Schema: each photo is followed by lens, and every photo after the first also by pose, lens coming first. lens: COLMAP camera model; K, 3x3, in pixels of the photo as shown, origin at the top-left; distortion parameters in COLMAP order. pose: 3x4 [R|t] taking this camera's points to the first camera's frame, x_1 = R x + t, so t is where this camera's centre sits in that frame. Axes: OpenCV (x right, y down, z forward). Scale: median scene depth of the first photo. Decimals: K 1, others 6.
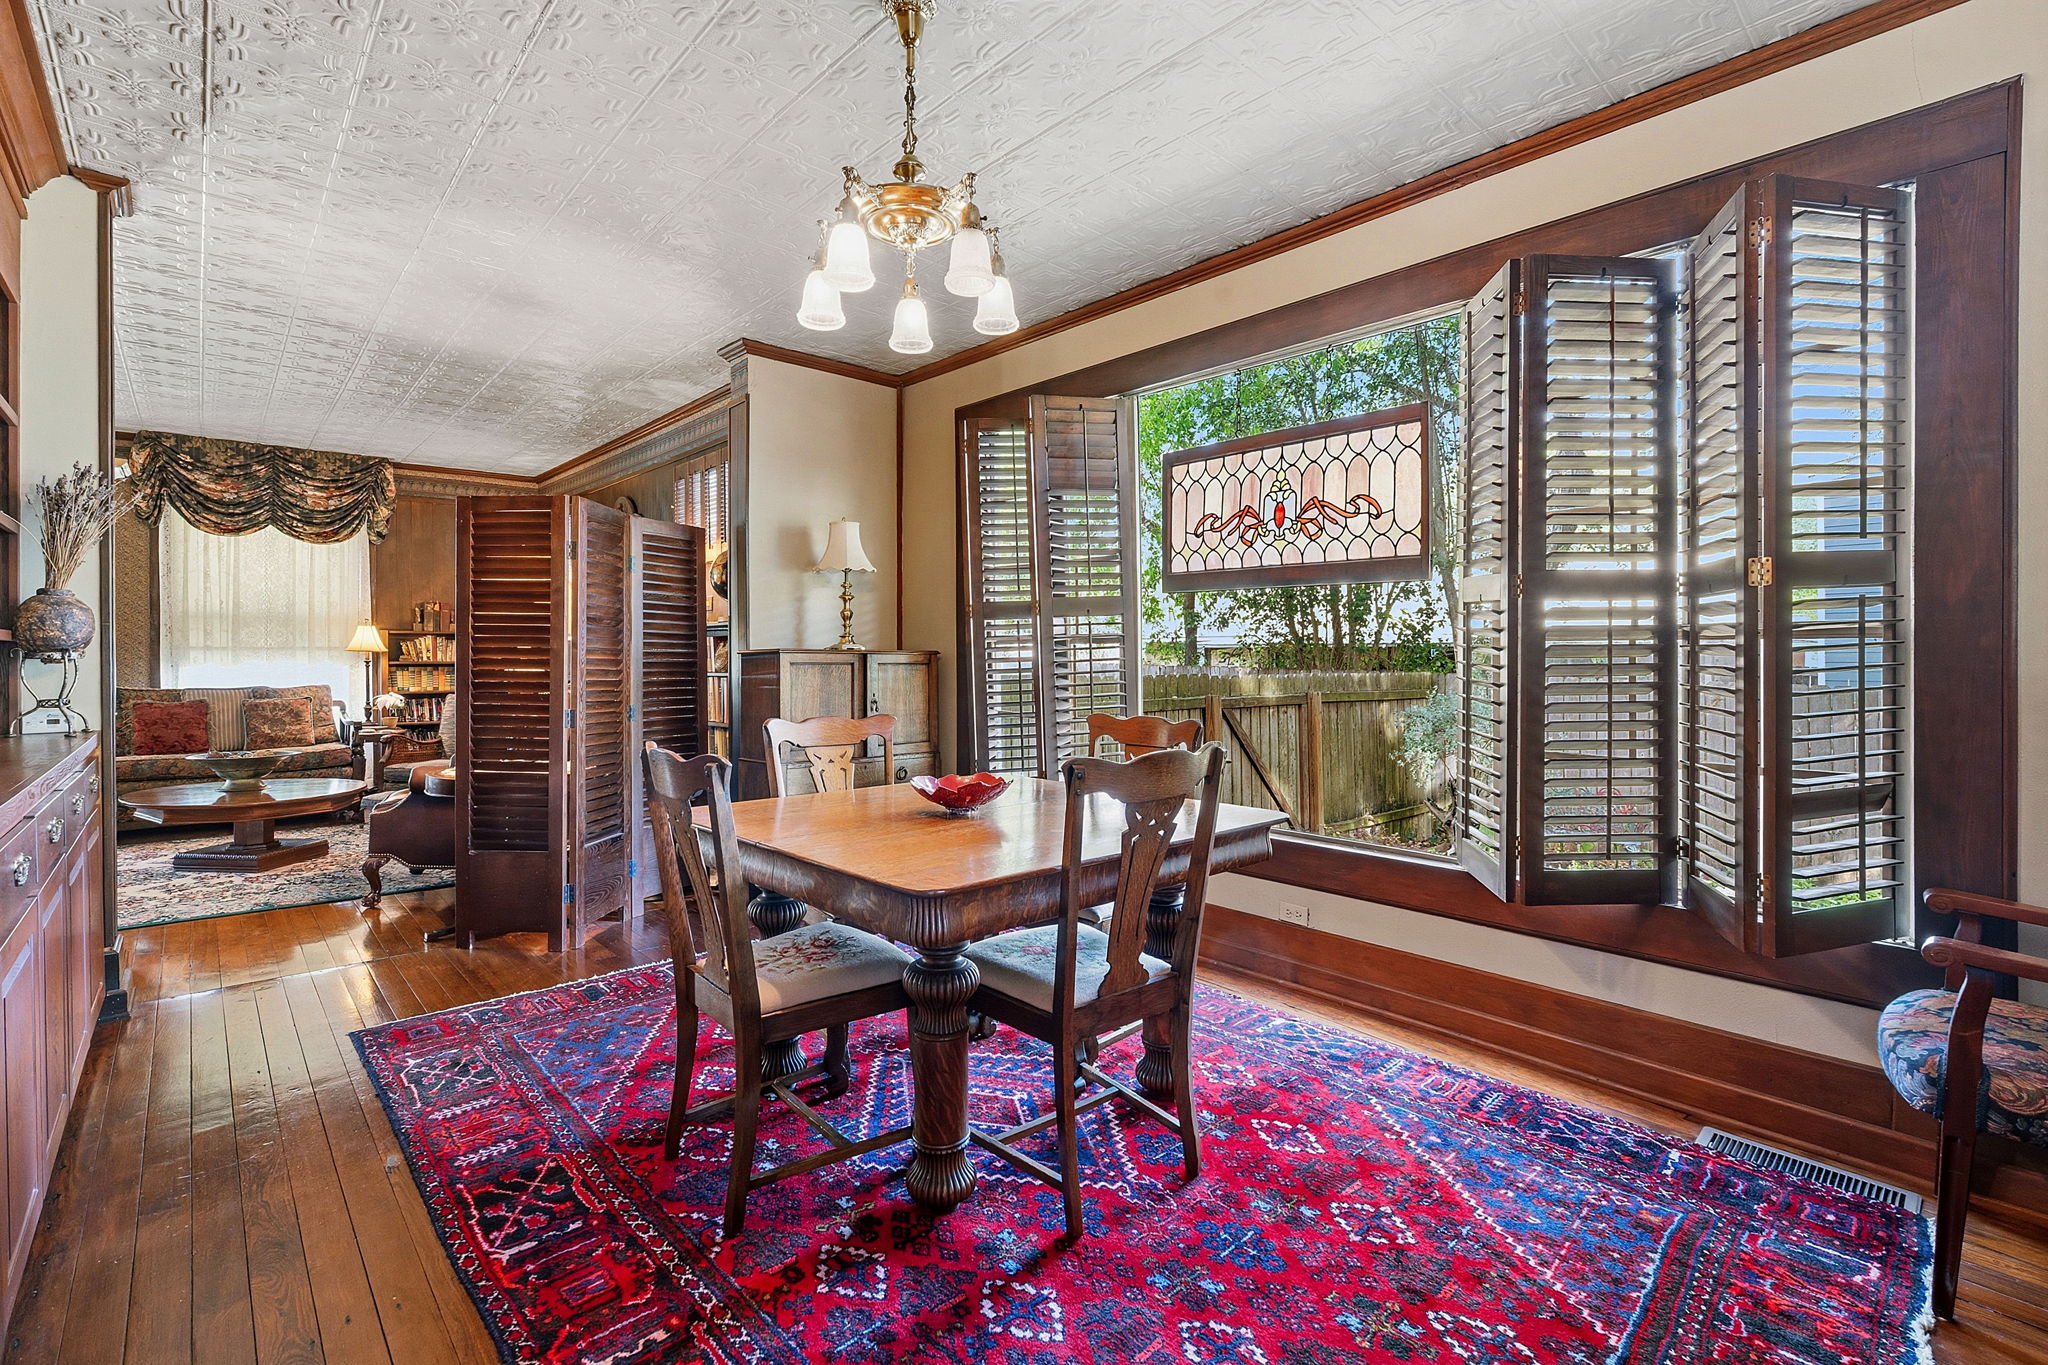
lens RADIAL K [[927.0, 0, 1033.8], [0, 927.0, 653.4], [0, 0, 1]] dist [-0.007354, 0.001335]
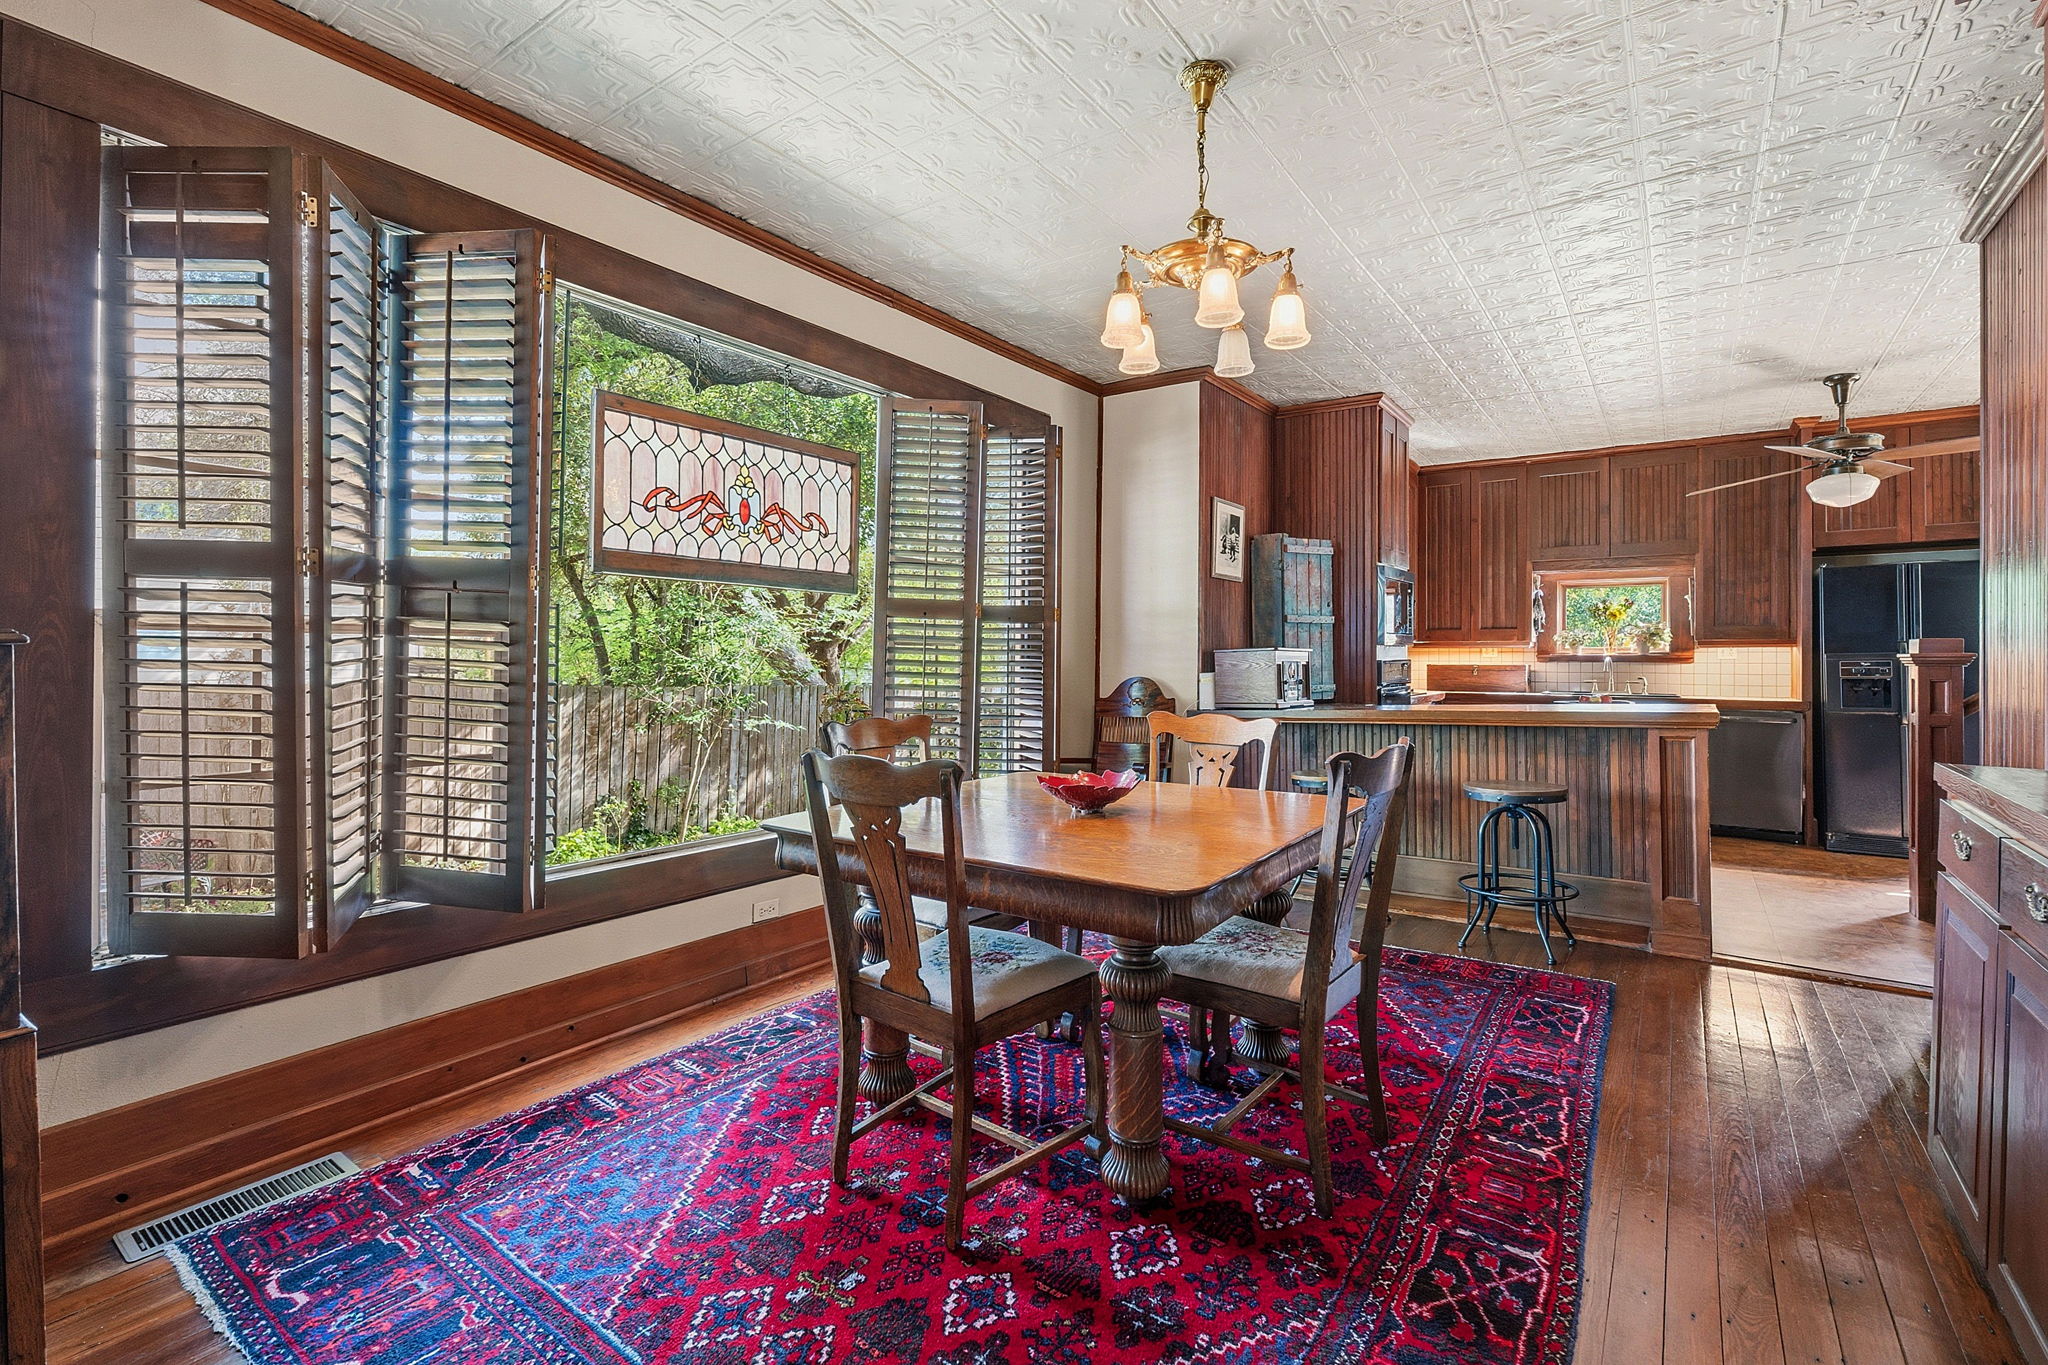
lens RADIAL K [[927.0, 0, 1028.3], [0, 927.0, 661.7], [0, 0, 1]] dist [-0.007354, 0.001335]
pose [[-0.214492, -0.004685, 0.976715, -1.397282], [0.000811, 0.999987, 0.004974, 0.007050], [-0.976725, 0.001859, -0.214485, 1.714371]]
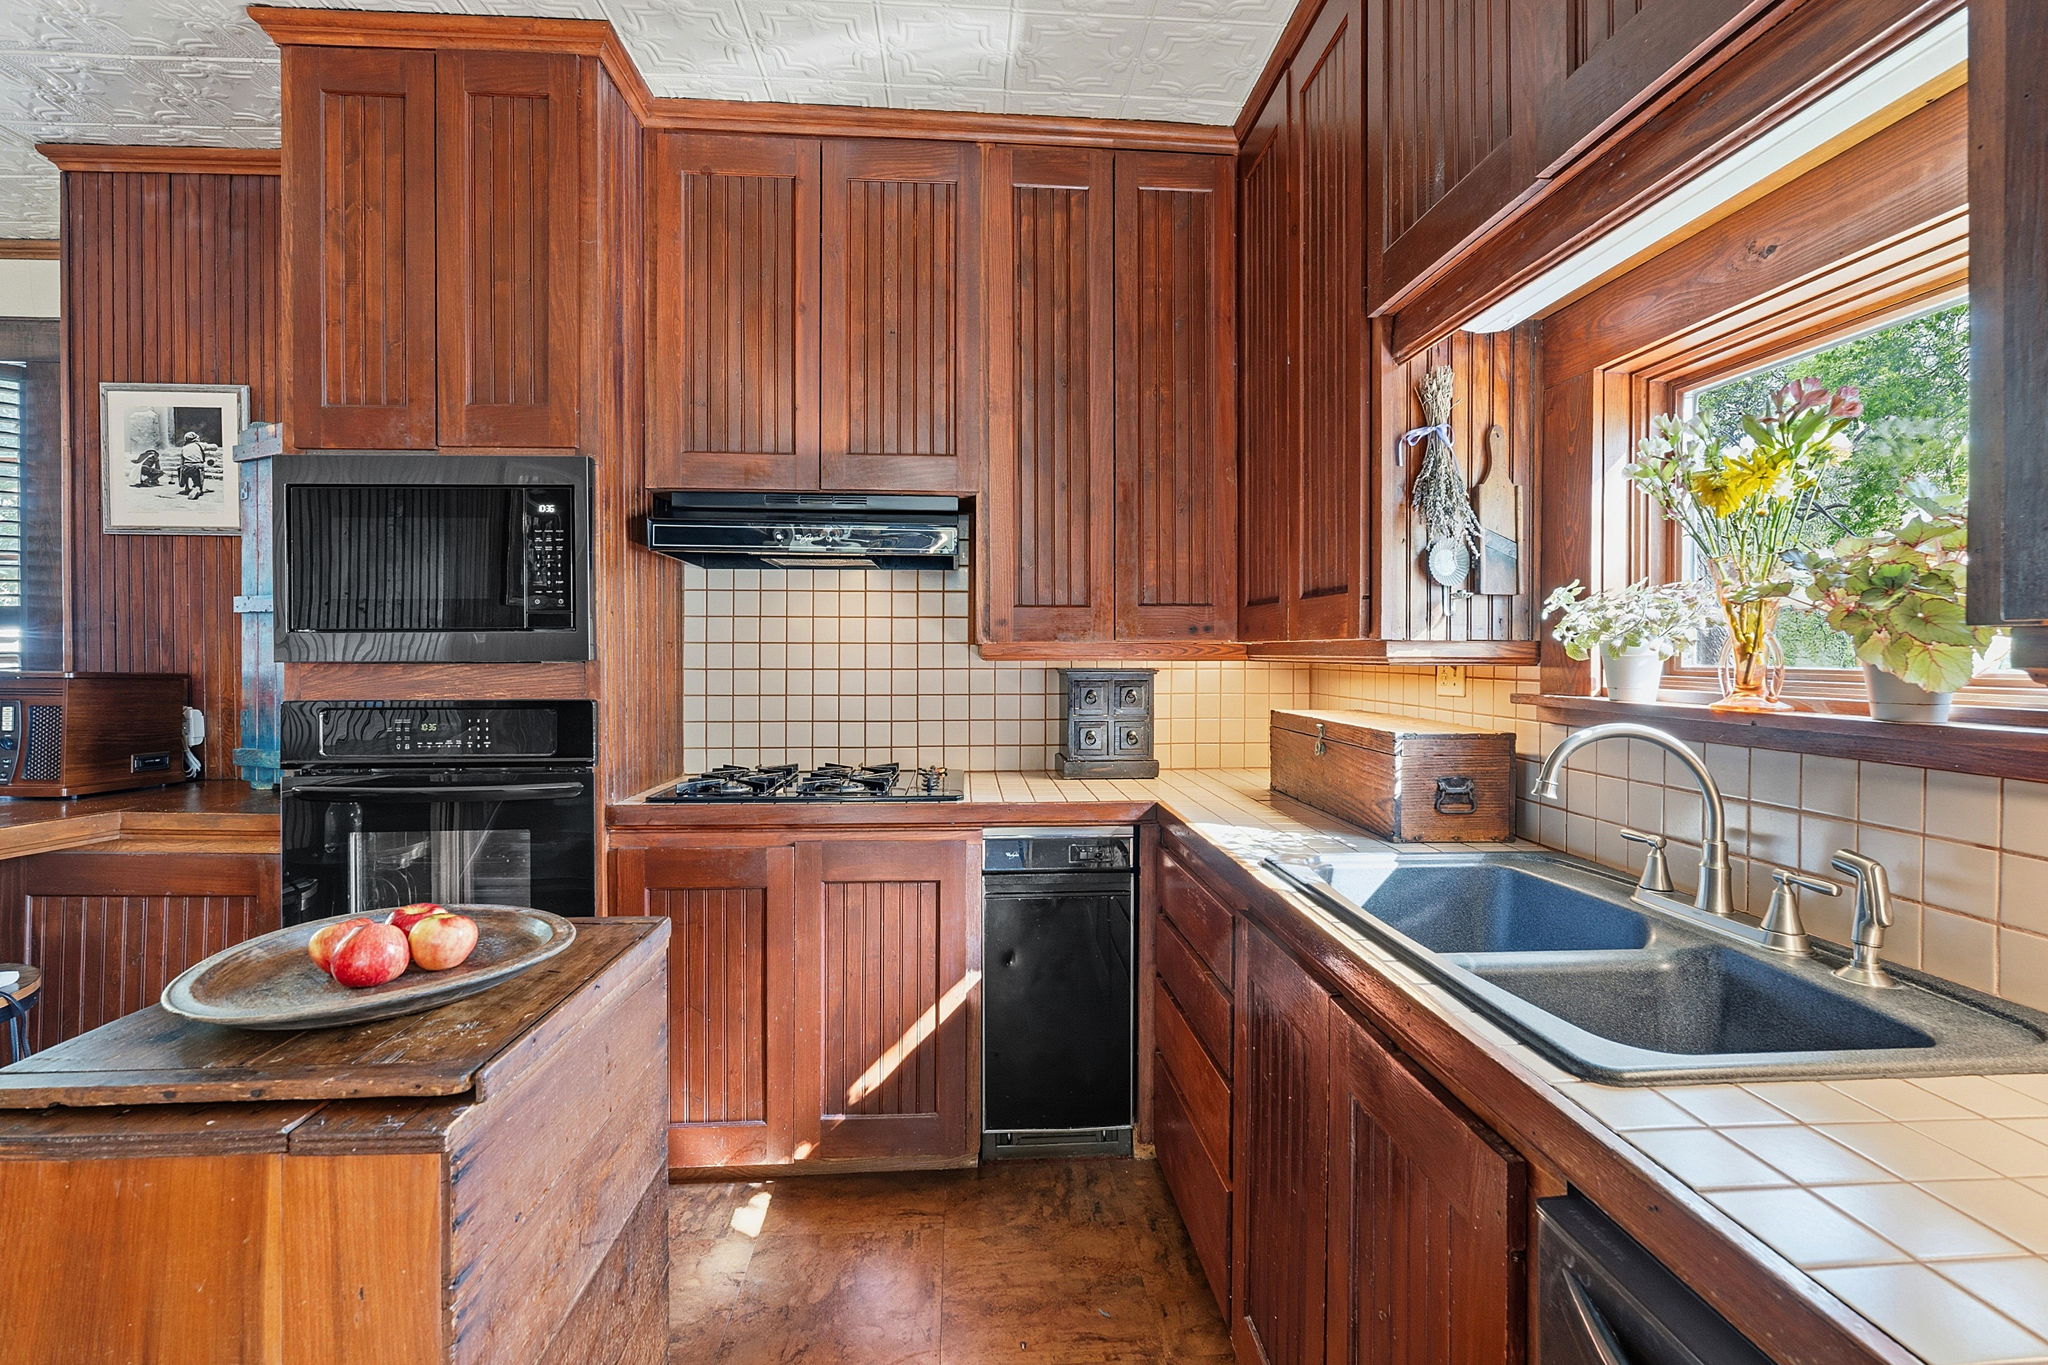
lens RADIAL K [[927.0, 0, 1021.6], [0, 927.0, 661.7], [0, 0, 1]] dist [-0.007354, 0.001335]
pose [[0.618616, -0.005096, 0.785677, 0.912119], [-0.001002, 0.999973, 0.007275, -0.040724], [-0.785693, -0.005288, 0.618594, -1.429144]]
